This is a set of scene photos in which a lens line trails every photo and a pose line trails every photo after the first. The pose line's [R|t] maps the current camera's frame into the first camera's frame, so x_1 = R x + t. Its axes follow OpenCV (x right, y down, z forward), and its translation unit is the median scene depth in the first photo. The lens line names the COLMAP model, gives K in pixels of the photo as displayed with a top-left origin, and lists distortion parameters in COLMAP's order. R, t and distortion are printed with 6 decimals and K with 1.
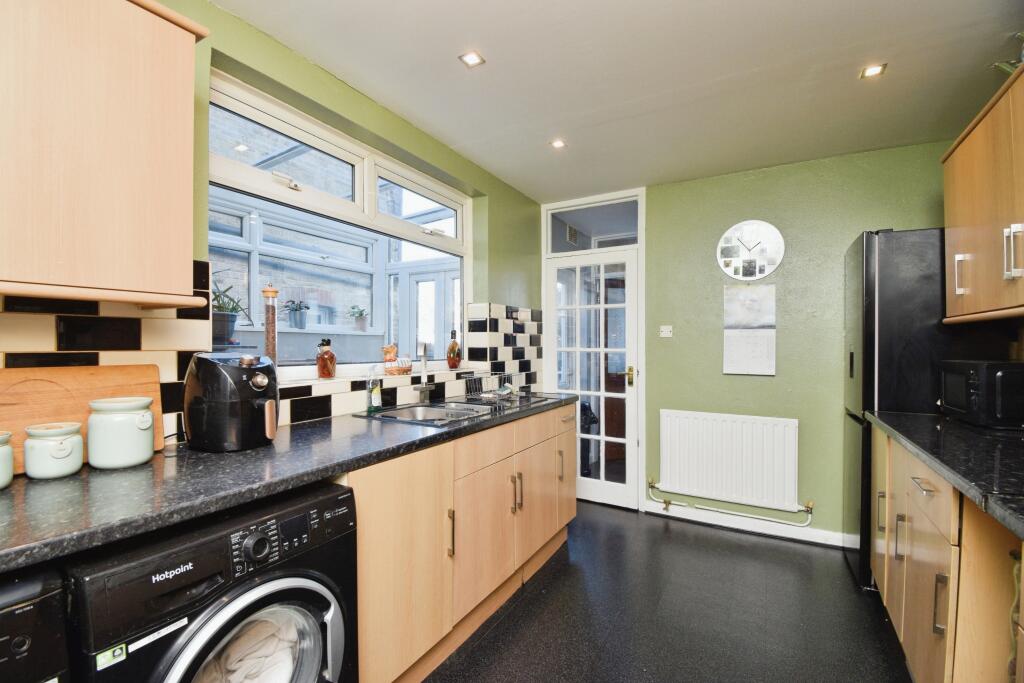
lens RADIAL K [[439.3, 0, 512.0], [0, 439.3, 341.5], [0, 0, 1]] dist [0.000670, 0.000118]
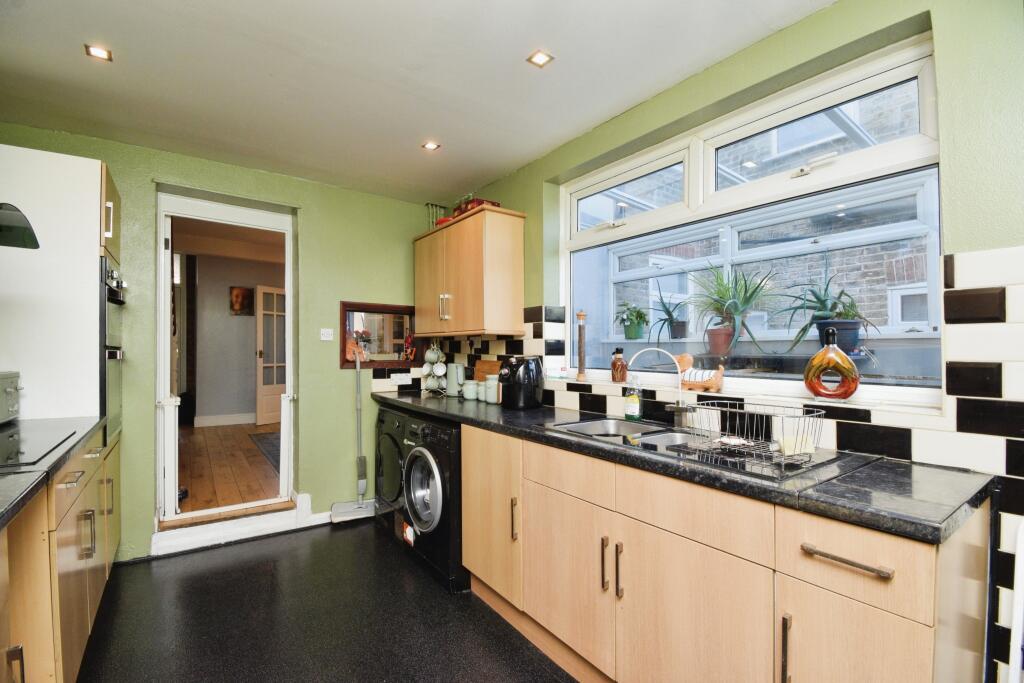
lens RADIAL K [[430.8, 0, 514.6], [0, 430.8, 352.8], [0, 0, 1]] dist [0.000082, -0.000028]
pose [[-0.402269, 0.001588, -0.915520, 0.729867], [0.003929, 0.999992, 0.000008, 0.006185], [0.915513, -0.003594, -0.402272, 1.205271]]
